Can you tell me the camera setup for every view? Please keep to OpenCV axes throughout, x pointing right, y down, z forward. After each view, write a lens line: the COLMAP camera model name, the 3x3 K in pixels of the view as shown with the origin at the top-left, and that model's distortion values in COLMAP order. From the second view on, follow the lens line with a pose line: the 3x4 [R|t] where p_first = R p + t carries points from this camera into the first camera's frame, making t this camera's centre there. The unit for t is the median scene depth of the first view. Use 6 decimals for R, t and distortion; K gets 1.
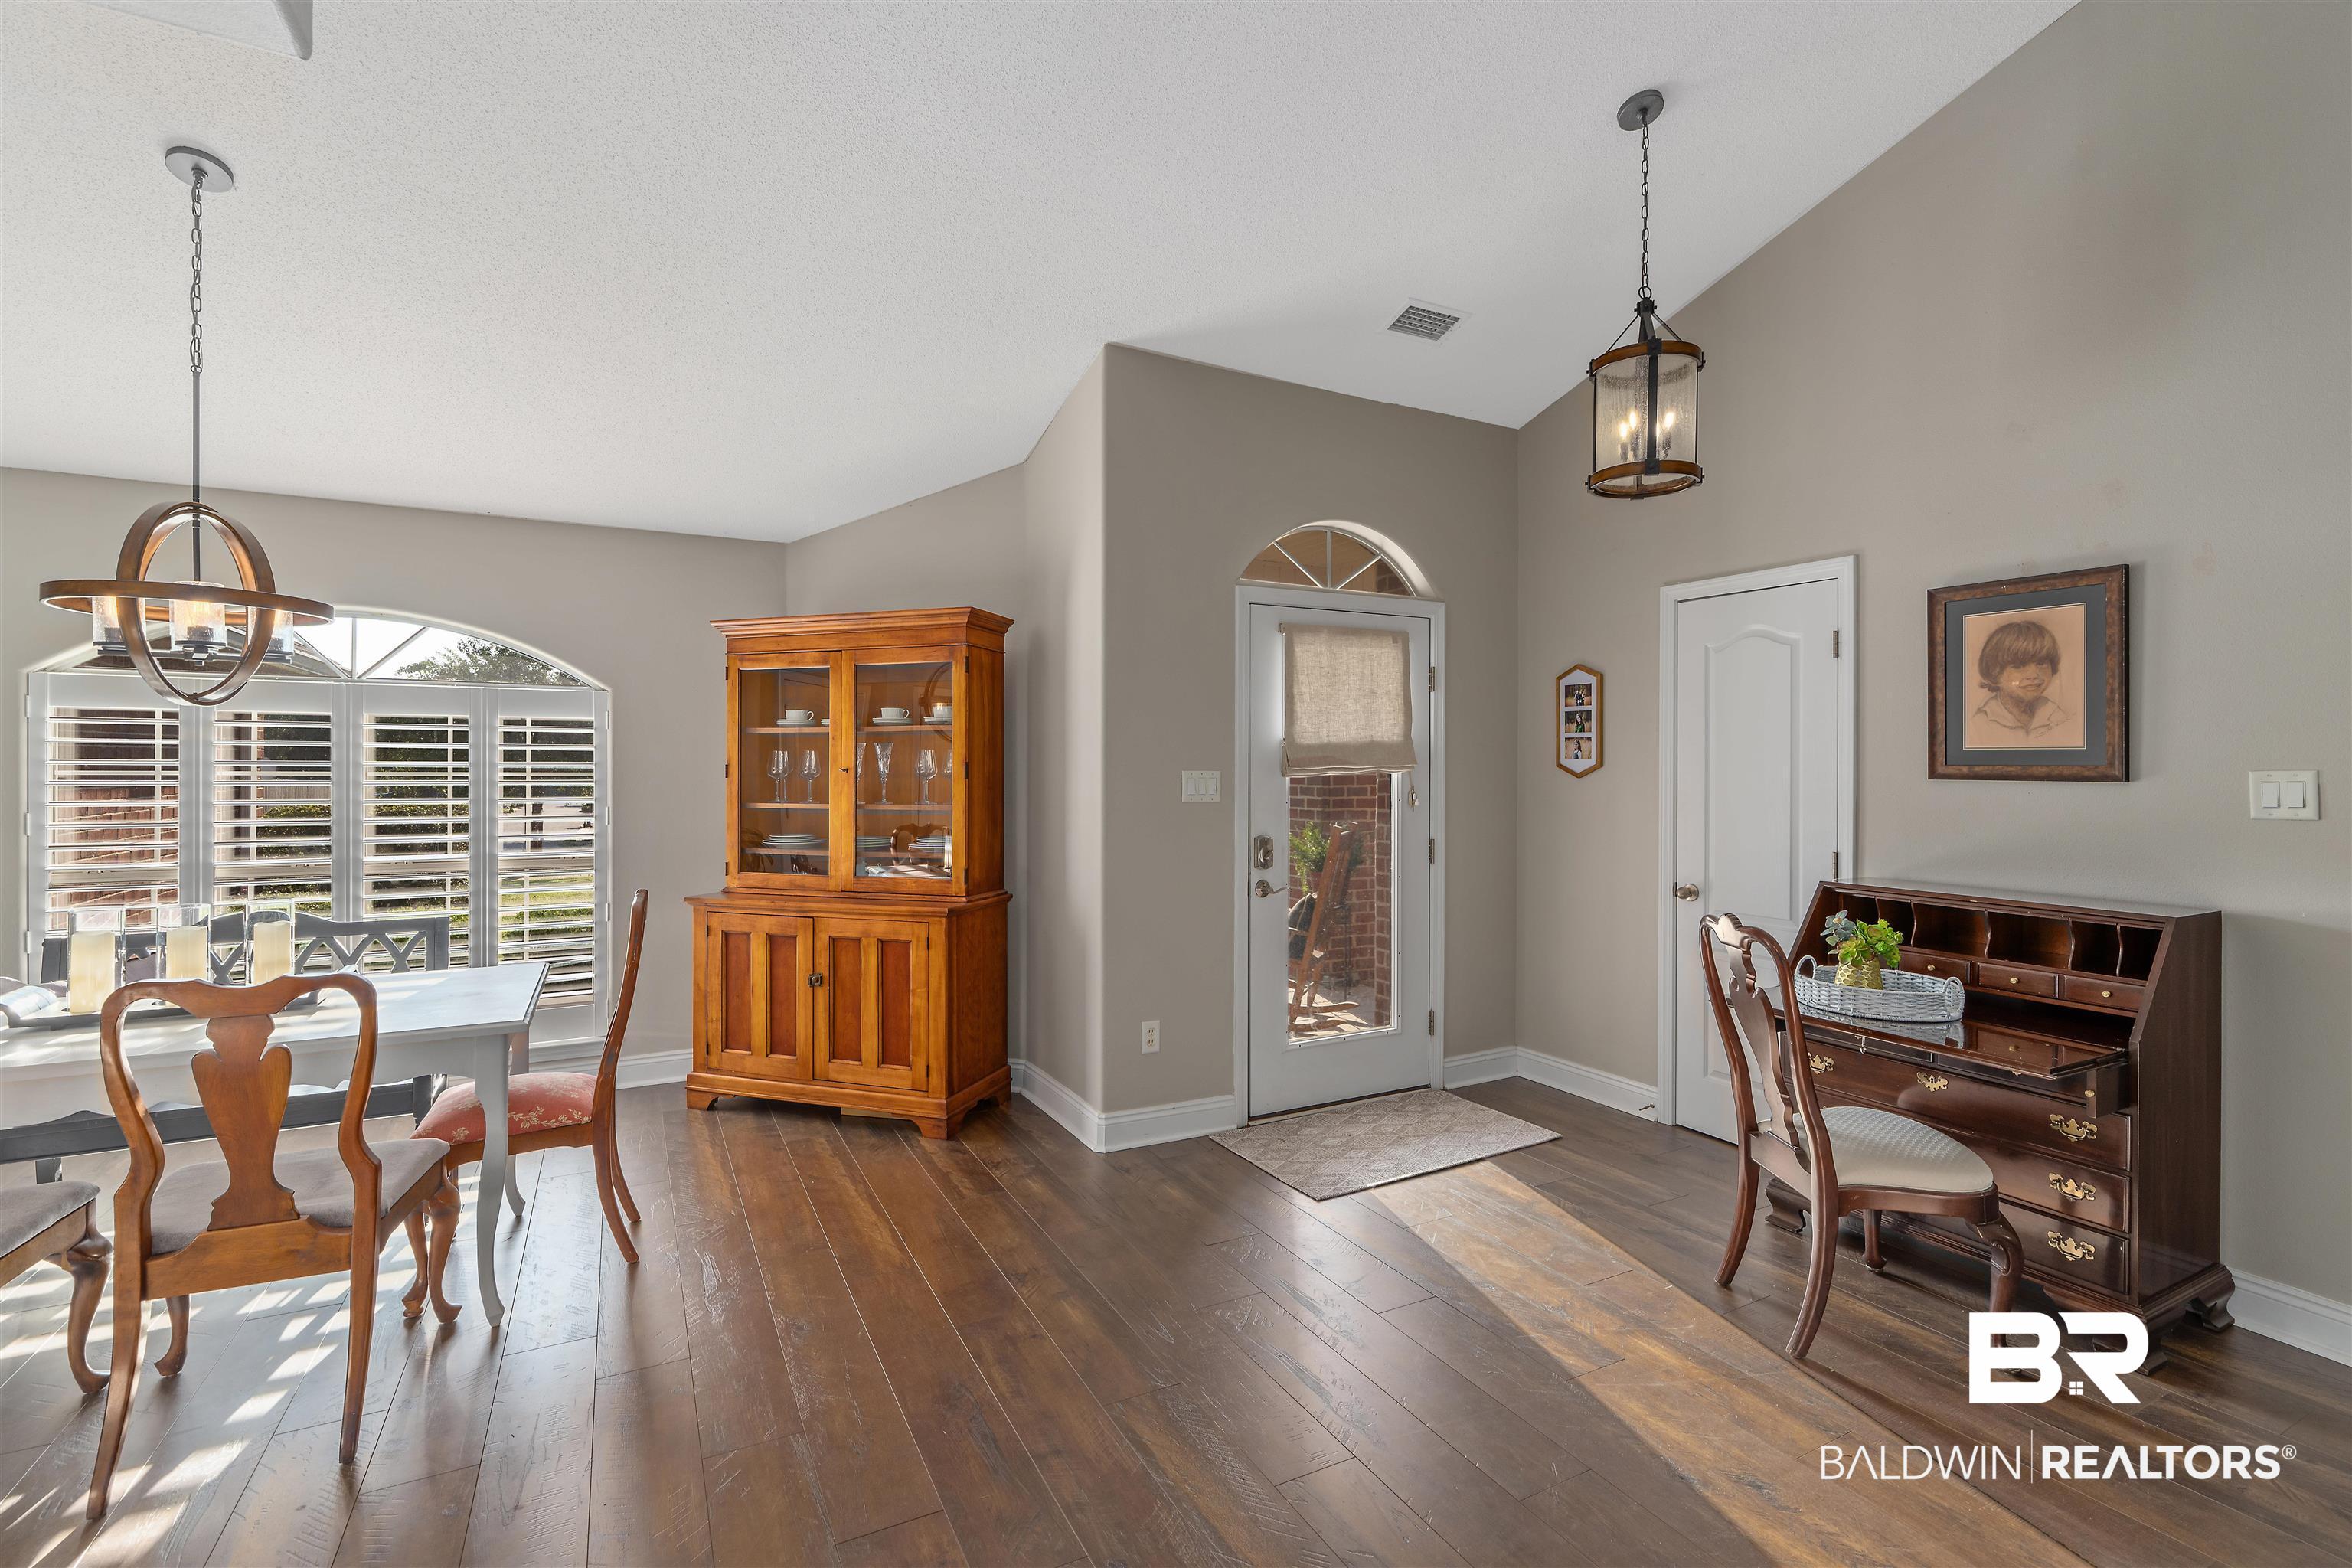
lens RADIAL K [[1066.5, 0, 1169.6], [0, 1066.5, 777.1], [0, 0, 1]] dist [-0.001356, 0.000672]
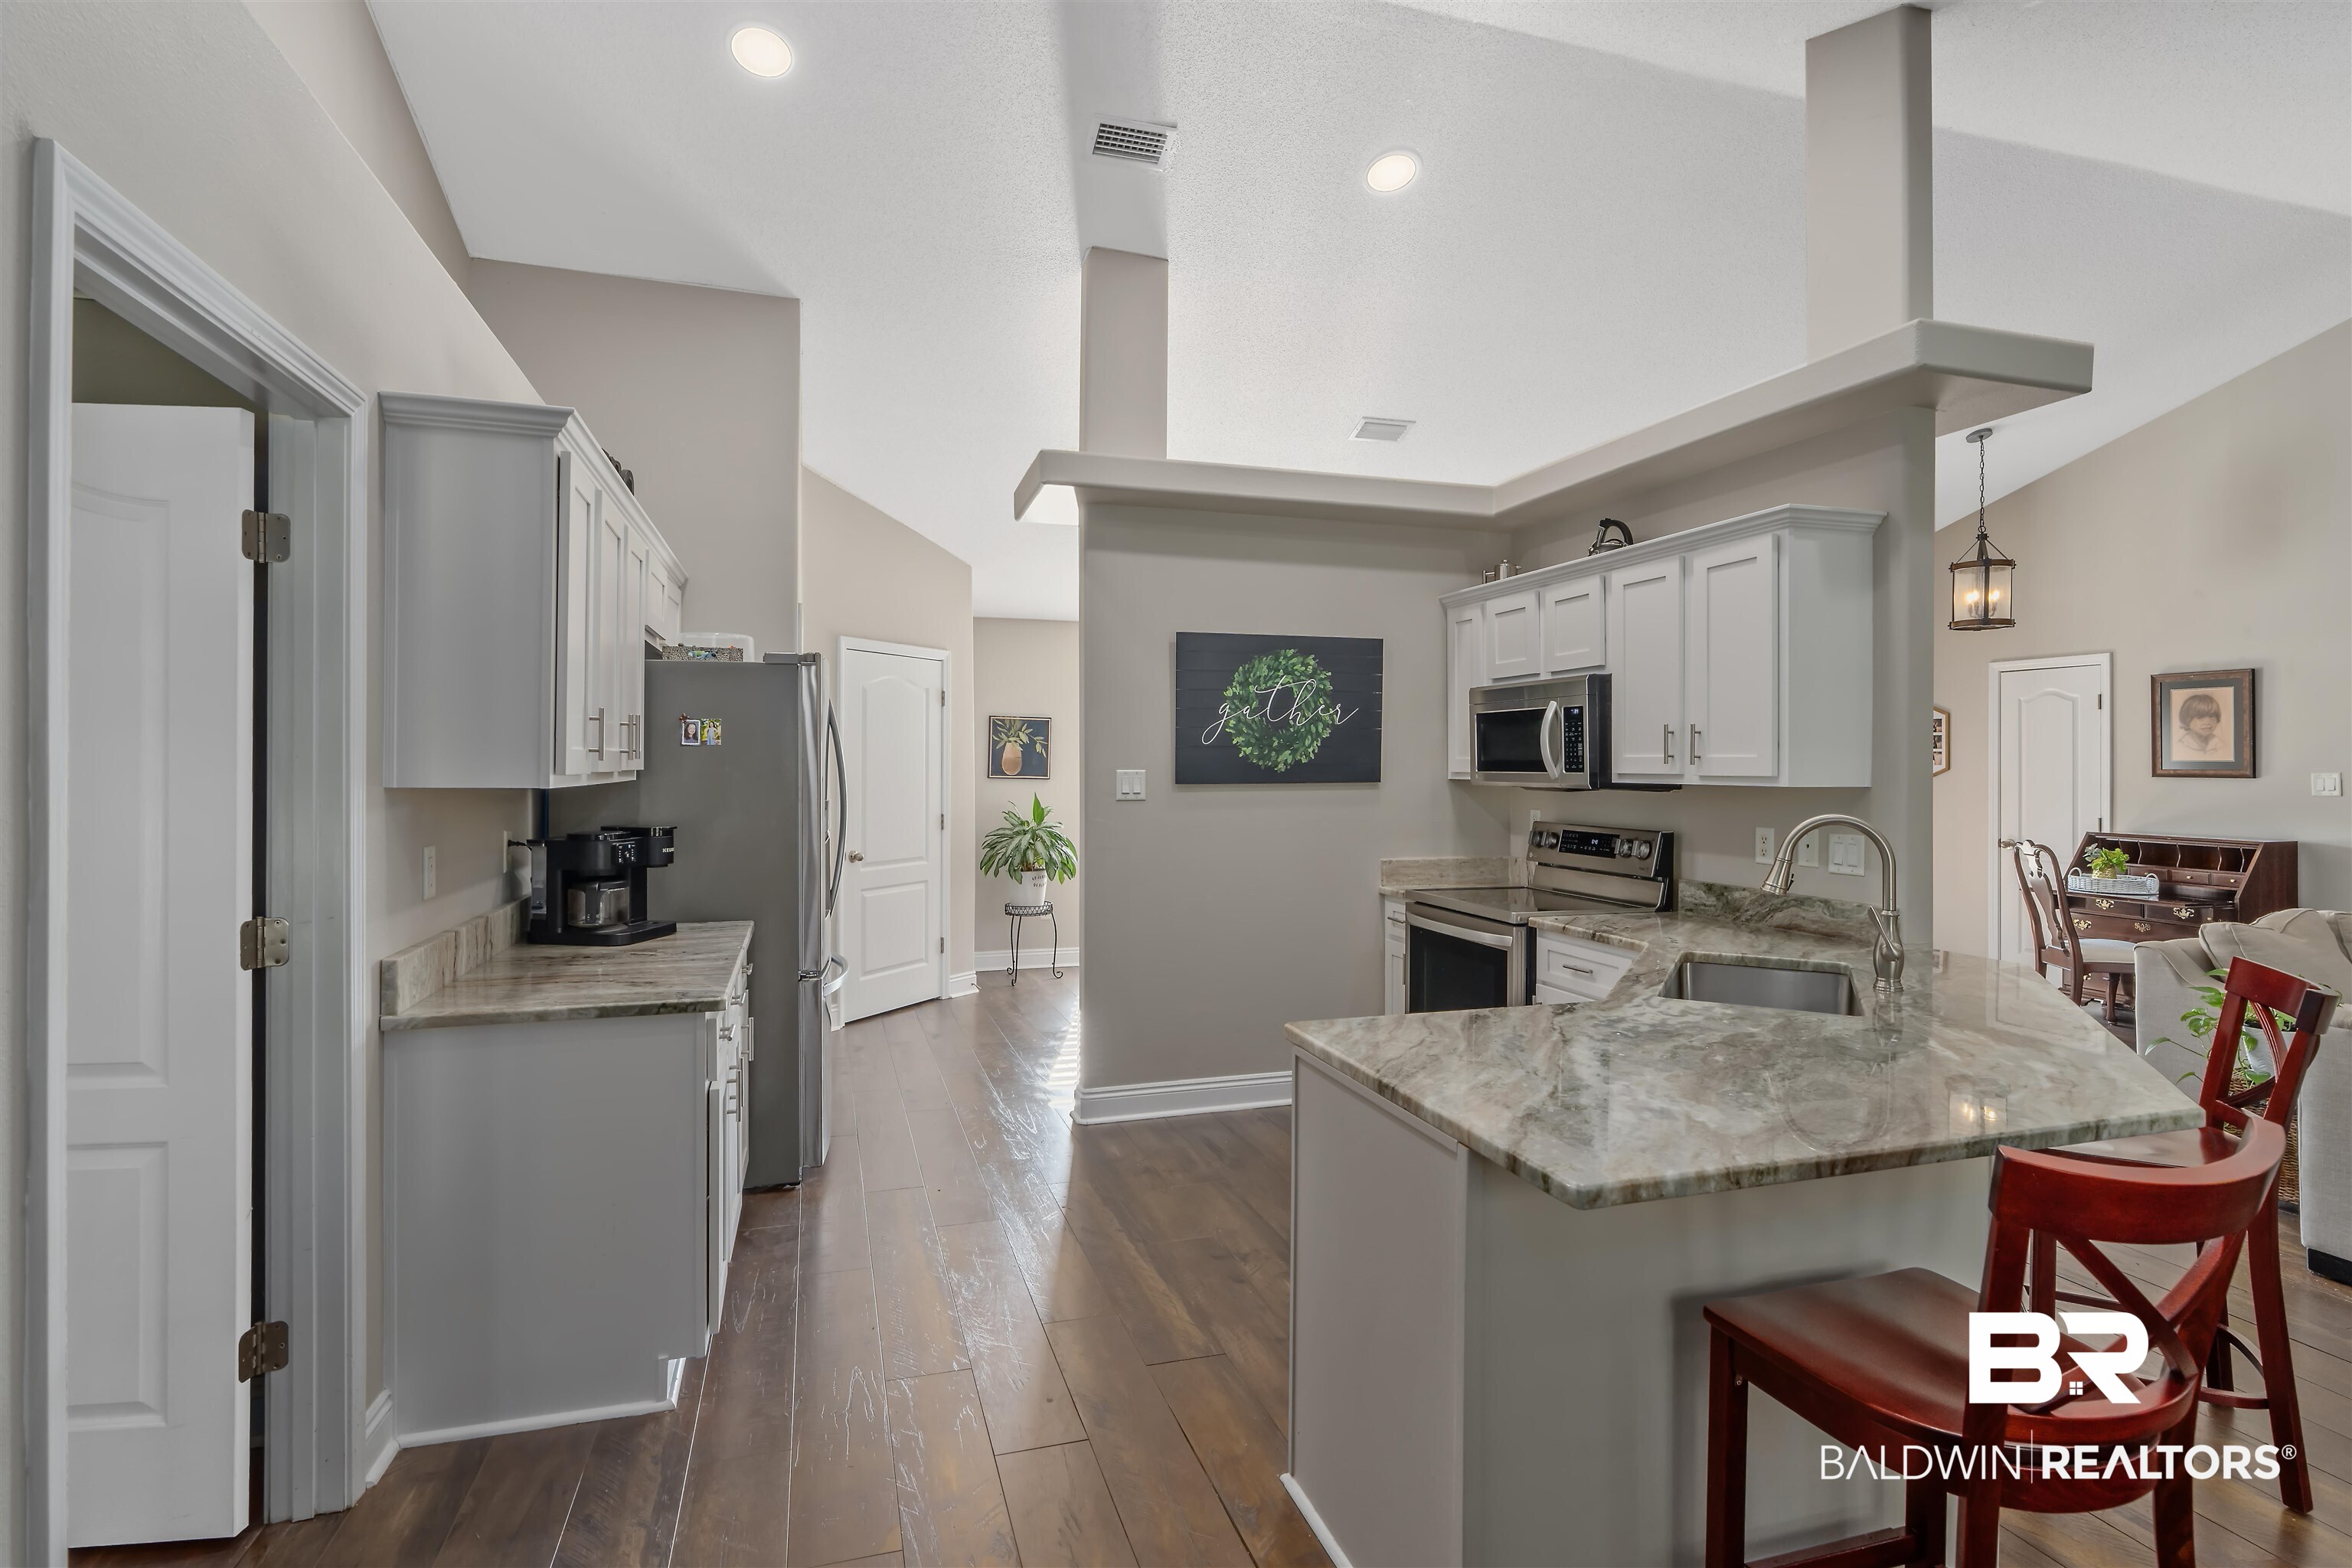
lens RADIAL K [[1159.5, 0, 1160.1], [0, 1159.5, 771.9], [0, 0, 1]] dist [0.002809, 0.000414]
pose [[0.983596, -0.001063, -0.180381, -0.649219], [0.000434, 0.999994, -0.003526, -0.000159], [0.180383, 0.003390, 0.983591, -1.358515]]
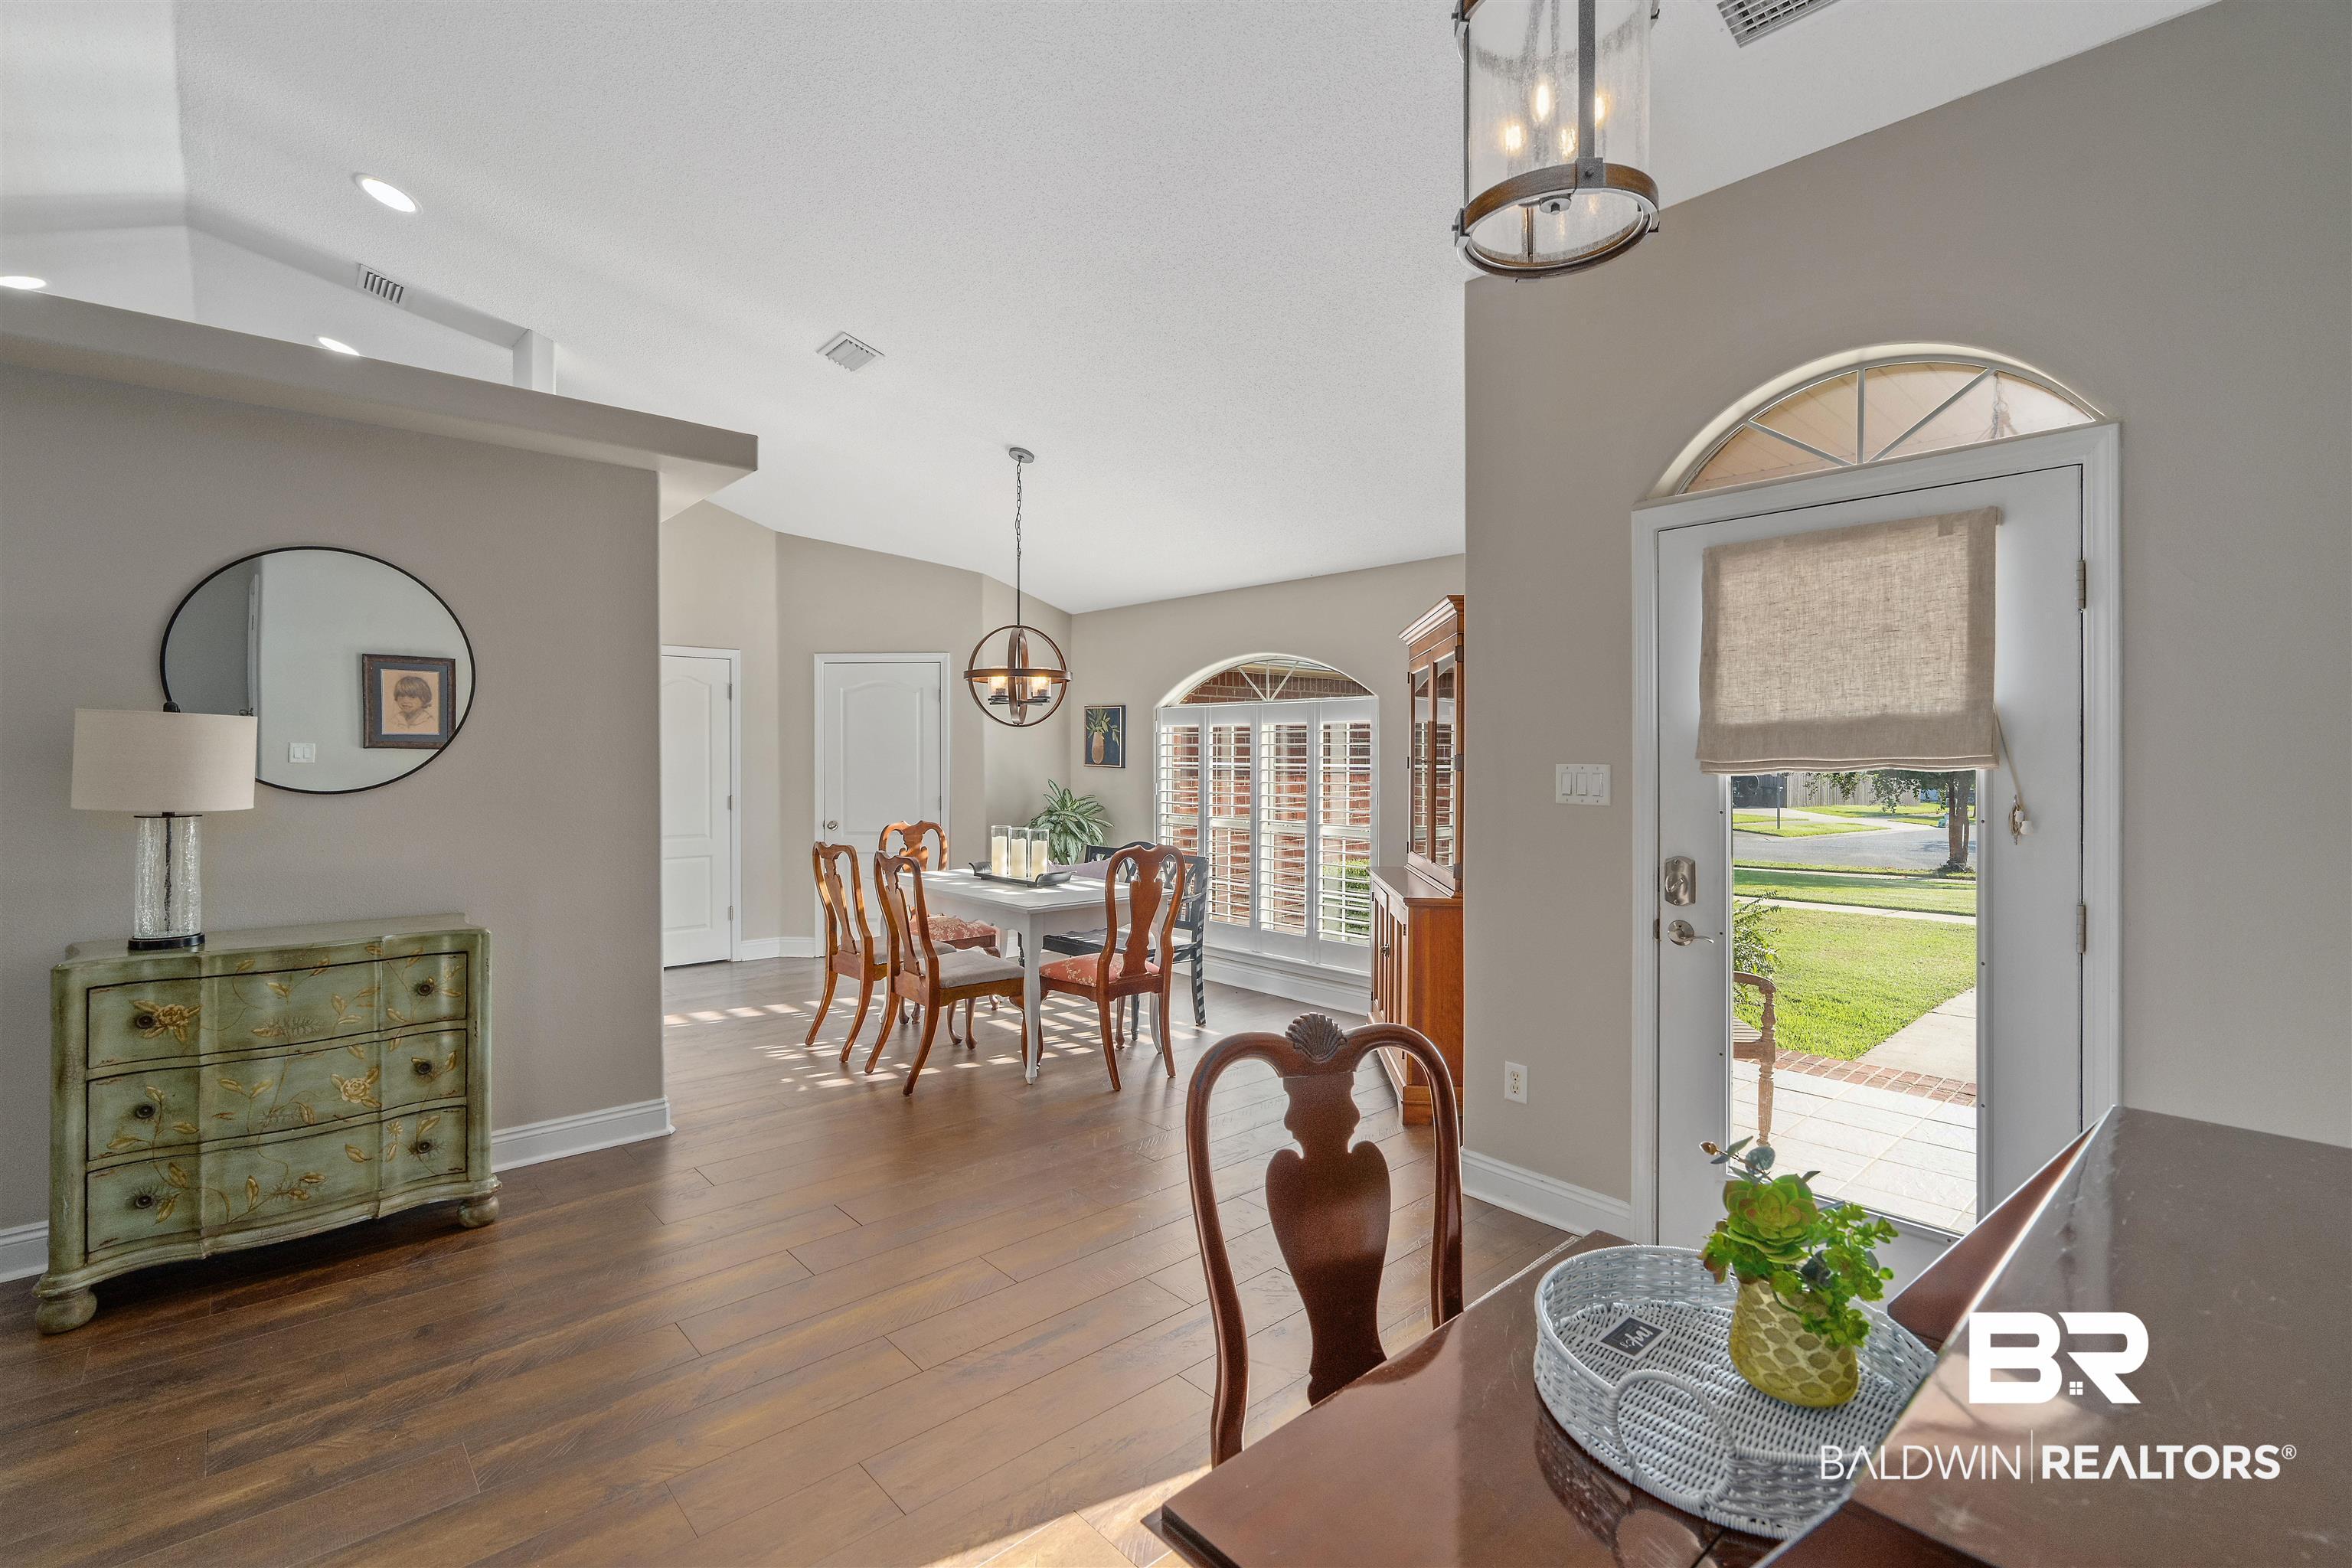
lens RADIAL K [[1066.5, 0, 1175.9], [0, 1066.5, 774.6], [0, 0, 1]] dist [-0.001356, 0.000672]
pose [[0.255349, 0.013923, -0.966749, 0.795029], [-0.012498, 0.999860, 0.011099, -0.003208], [0.966768, 0.009248, 0.255487, 0.584943]]
